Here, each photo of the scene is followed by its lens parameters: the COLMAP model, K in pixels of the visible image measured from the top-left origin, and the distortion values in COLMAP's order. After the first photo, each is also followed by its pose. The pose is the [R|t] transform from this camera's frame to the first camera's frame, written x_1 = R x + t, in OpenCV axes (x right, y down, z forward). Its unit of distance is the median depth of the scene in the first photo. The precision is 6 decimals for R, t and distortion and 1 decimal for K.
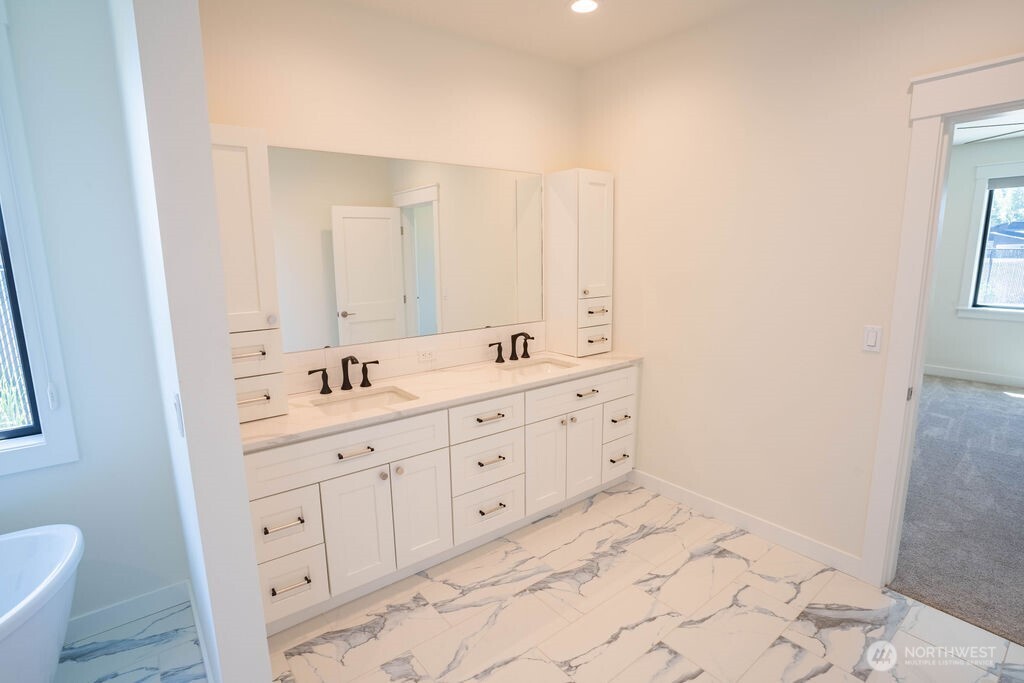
lens RADIAL K [[500.2, 0, 508.2], [0, 500.2, 337.9], [0, 0, 1]] dist [-0.057550, 0.017141]
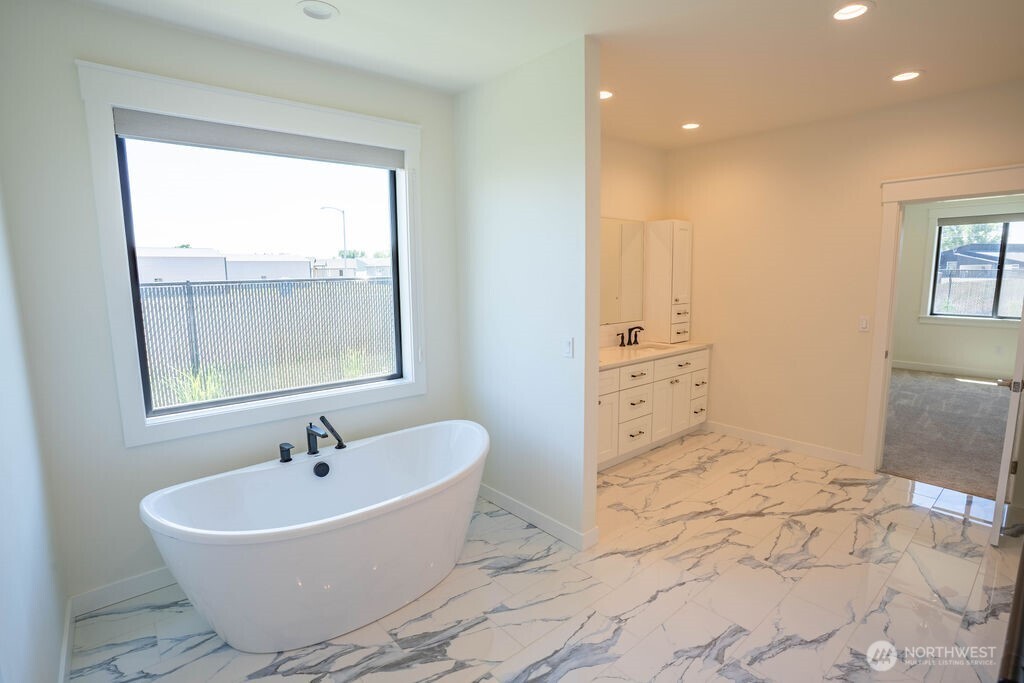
lens RADIAL K [[500.2, 0, 518.3], [0, 500.2, 333.8], [0, 0, 1]] dist [-0.057550, 0.017141]
pose [[0.998848, -0.004410, 0.047788, -0.400123], [0.006691, 0.998841, -0.047671, 0.080325], [-0.047522, 0.047935, 0.997719, -0.480896]]
